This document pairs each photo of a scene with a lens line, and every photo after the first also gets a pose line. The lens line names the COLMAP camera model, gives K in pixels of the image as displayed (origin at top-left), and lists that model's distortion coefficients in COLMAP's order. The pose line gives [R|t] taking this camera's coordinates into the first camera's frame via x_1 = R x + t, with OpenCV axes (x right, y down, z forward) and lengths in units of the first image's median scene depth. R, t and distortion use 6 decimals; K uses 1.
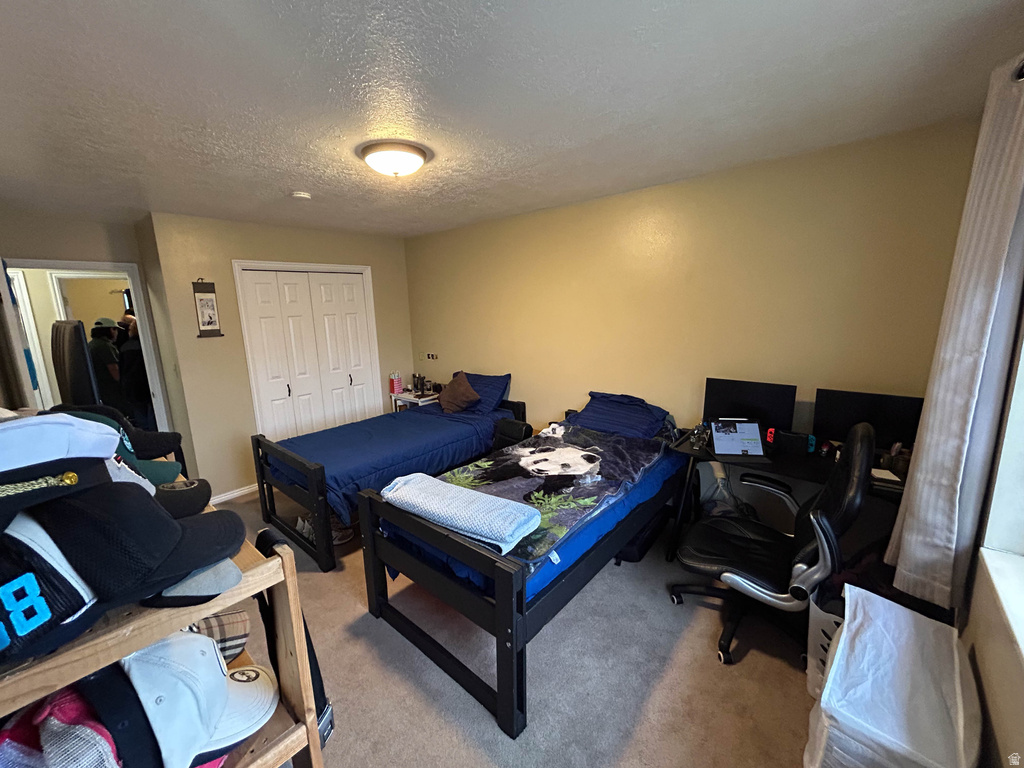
lens RADIAL K [[415.8, 0, 513.2], [0, 415.8, 382.3], [0, 0, 1]] dist [0.002346, -0.000038]
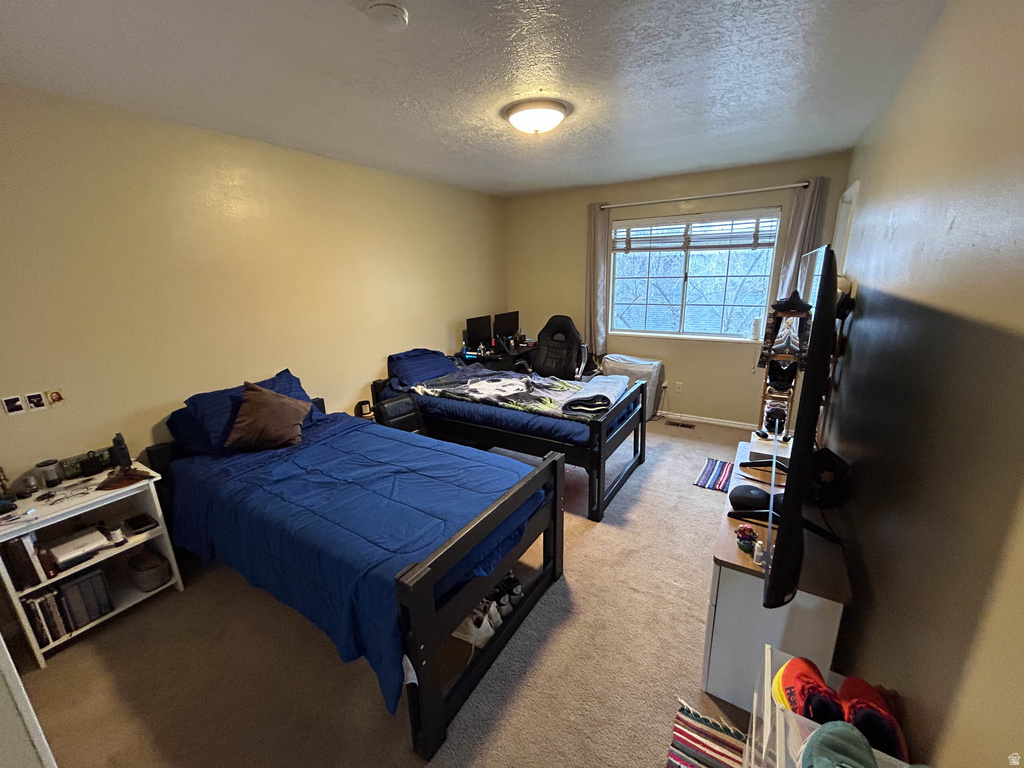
lens RADIAL K [[415.8, 0, 510.9], [0, 415.8, 385.5], [0, 0, 1]] dist [0.002346, -0.000038]
pose [[-0.142480, -0.233084, 0.961962, -1.193339], [0.210059, 0.942619, 0.259510, -0.154934], [-0.967251, 0.239043, -0.085343, 1.085499]]
